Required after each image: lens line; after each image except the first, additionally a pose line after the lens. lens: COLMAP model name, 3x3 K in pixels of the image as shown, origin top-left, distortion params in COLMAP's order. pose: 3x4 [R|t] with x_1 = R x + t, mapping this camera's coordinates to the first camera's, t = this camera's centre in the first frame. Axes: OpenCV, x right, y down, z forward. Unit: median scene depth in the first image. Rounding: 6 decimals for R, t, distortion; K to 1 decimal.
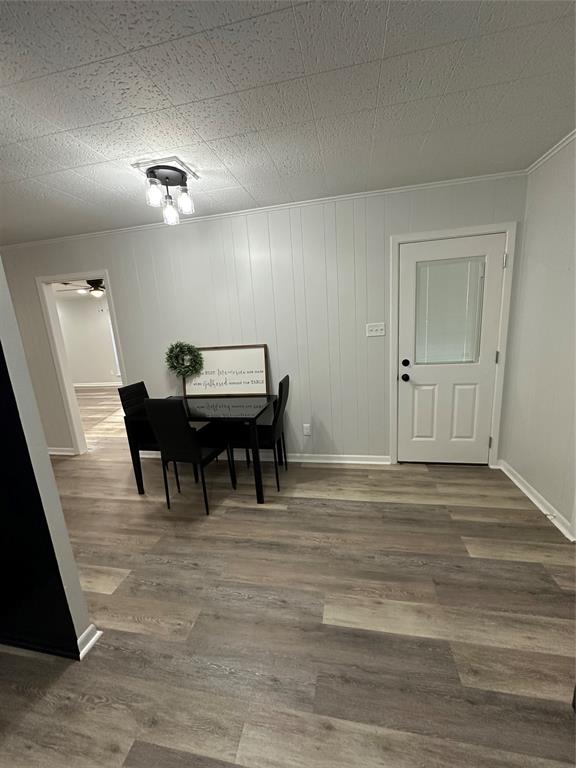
lens RADIAL K [[306.0, 0, 288.0], [0, 306.0, 384.0], [0, 0, 1]] dist [0.001205, 0.000071]
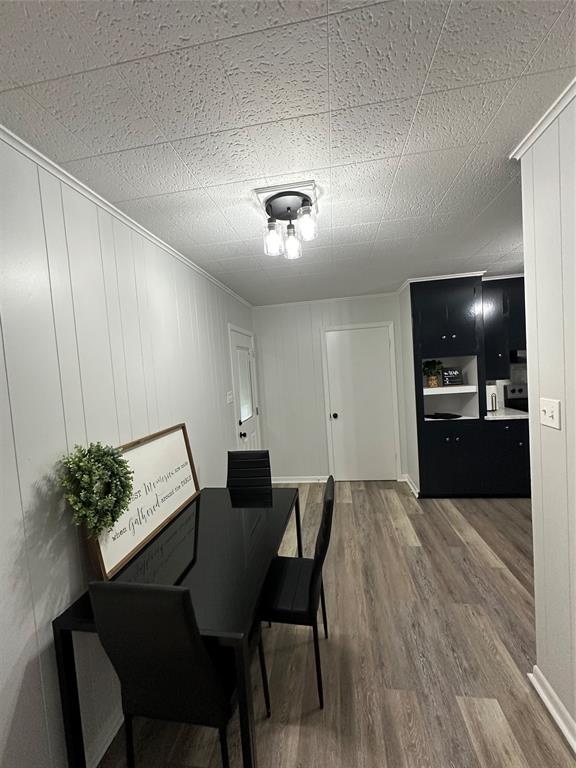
lens RADIAL K [[307.8, 0, 290.0], [0, 307.8, 386.2], [0, 0, 1]] dist [-0.000449, -0.000110]
pose [[-0.050609, 0.017934, 0.998557, -1.220868], [0.276631, 0.960971, -0.003239, -0.215190], [-0.959643, 0.276068, -0.053595, 1.192776]]
